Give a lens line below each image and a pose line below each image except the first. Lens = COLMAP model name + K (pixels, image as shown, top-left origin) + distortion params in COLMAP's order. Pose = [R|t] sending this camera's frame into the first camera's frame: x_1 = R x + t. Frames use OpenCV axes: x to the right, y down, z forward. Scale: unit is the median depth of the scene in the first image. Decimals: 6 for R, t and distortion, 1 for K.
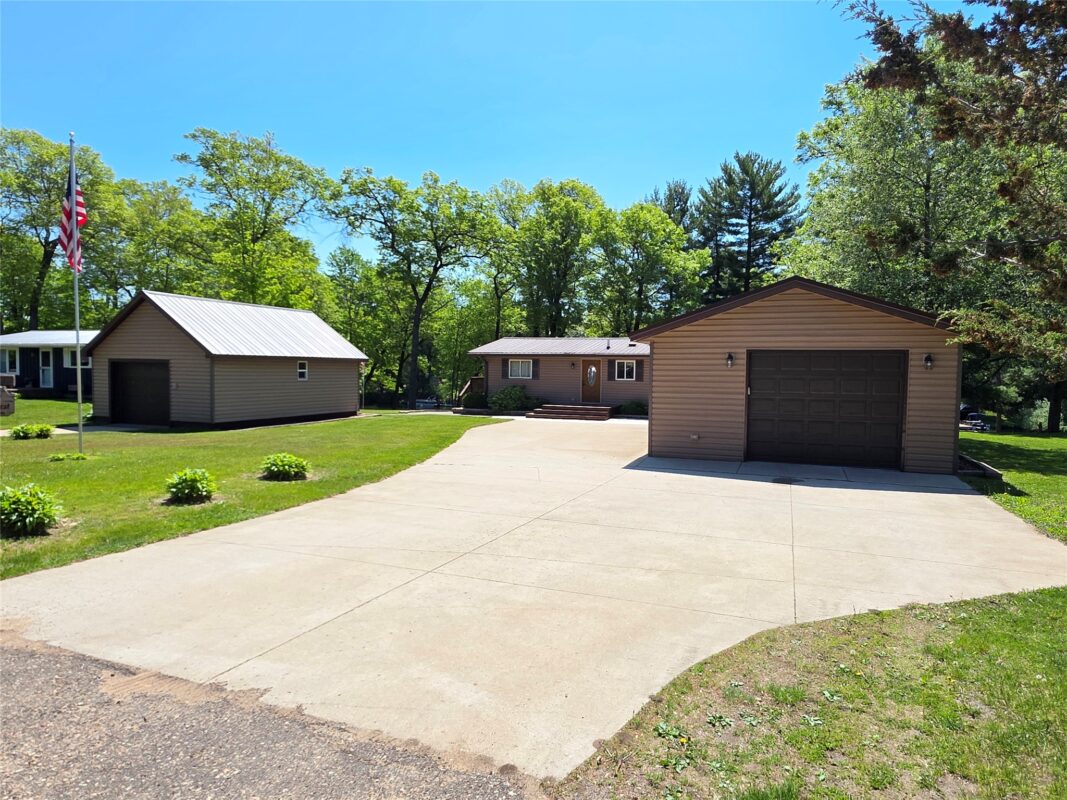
lens RADIAL K [[651.2, 0, 533.5], [0, 651.2, 400.0], [0, 0, 1]] dist [0.001012, 0.000101]
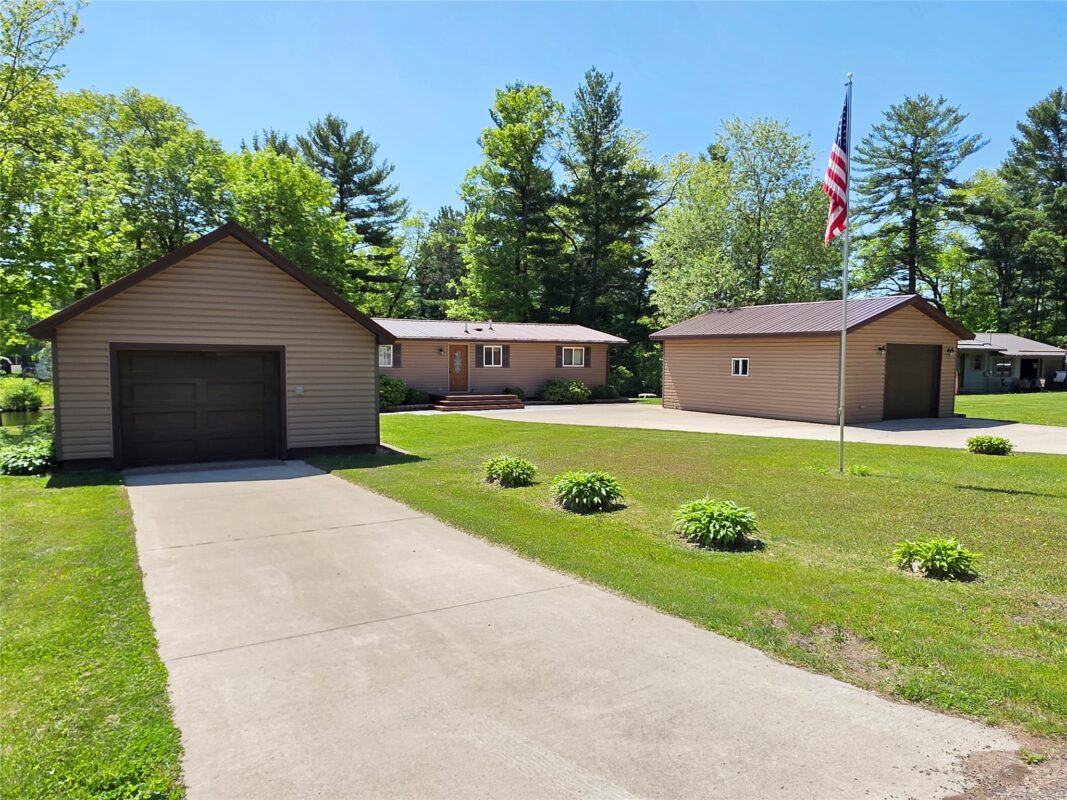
lens RADIAL K [[723.9, 0, 530.5], [0, 723.9, 418.1], [0, 0, 1]] dist [0.000419, -0.001310]
pose [[0.609769, -0.074736, 0.789048, -0.642542], [0.038583, 0.997163, 0.064632, -0.020297], [-0.791639, -0.008967, 0.610923, 0.289188]]
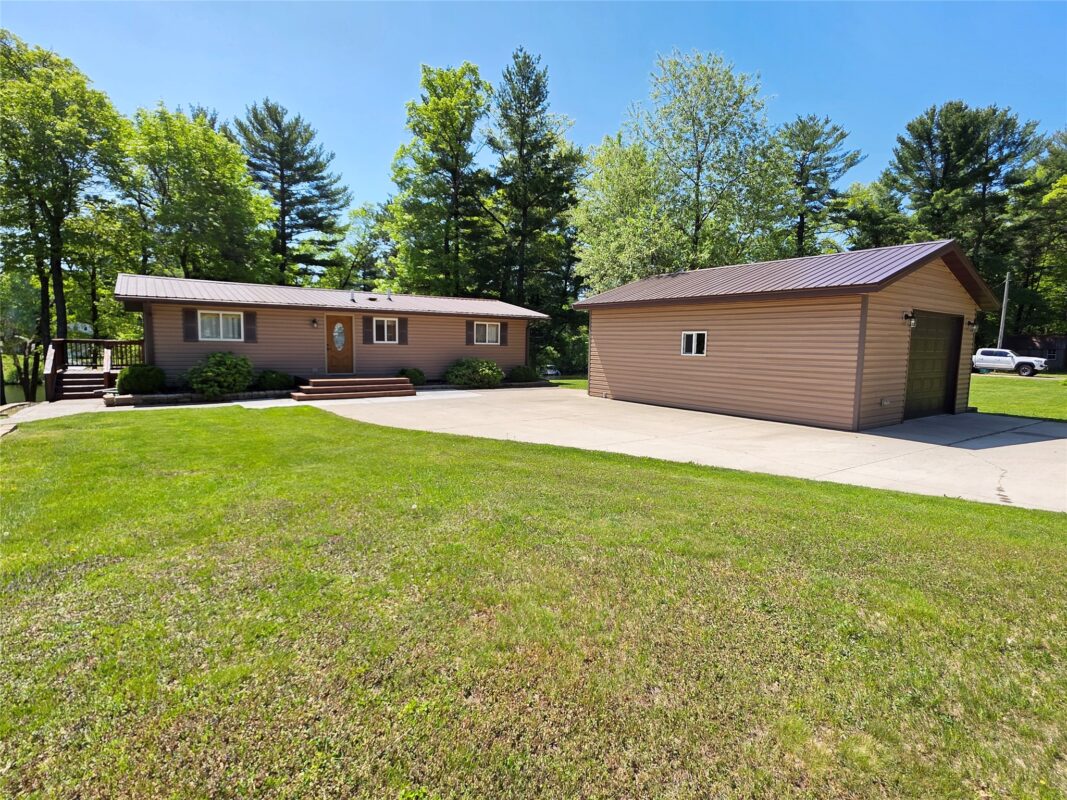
lens RADIAL K [[542.6, 0, 533.5], [0, 542.6, 400.0], [0, 0, 1]] dist [-0.004746, -0.000497]
pose [[0.543795, -0.090381, 0.834337, -0.306011], [0.030923, 0.995667, 0.087702, -0.012907], [-0.838648, -0.021892, 0.544233, 0.464006]]
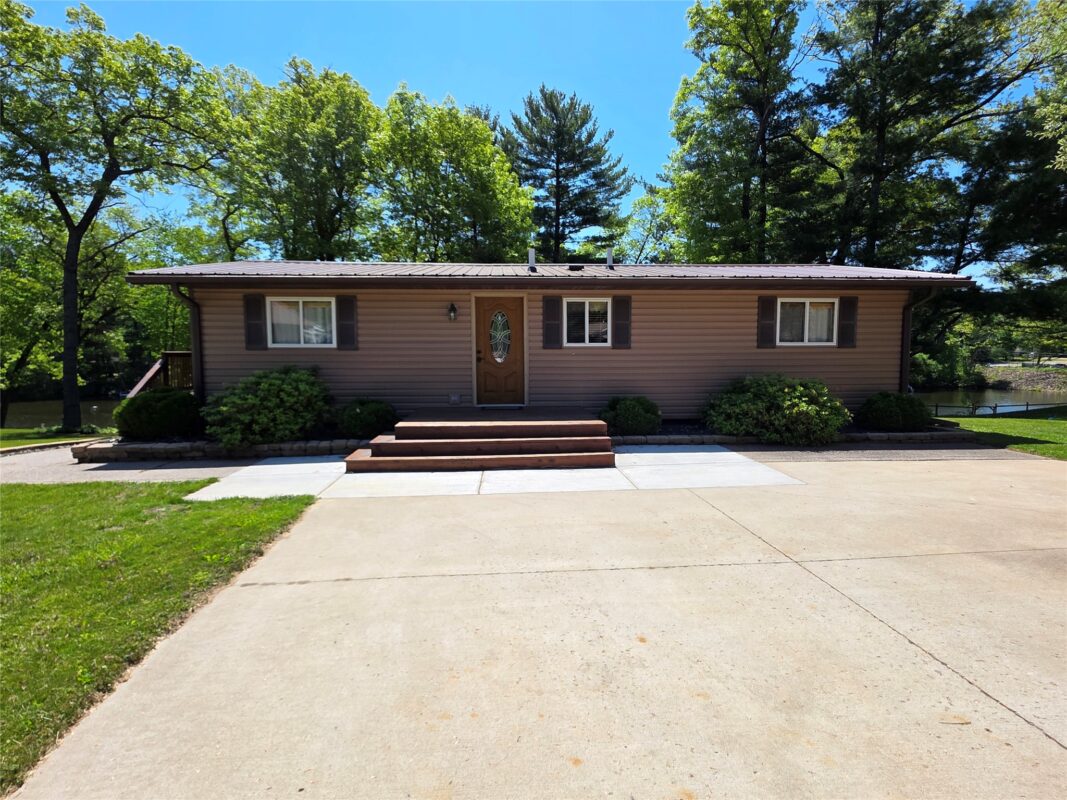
lens RADIAL K [[542.6, 0, 533.5], [0, 542.6, 400.0], [0, 0, 1]] dist [-0.004746, -0.000497]
pose [[0.902626, -0.053104, 0.427137, -0.035602], [0.036505, 0.998229, 0.046963, -0.013296], [-0.428875, -0.026798, 0.902966, 0.673087]]
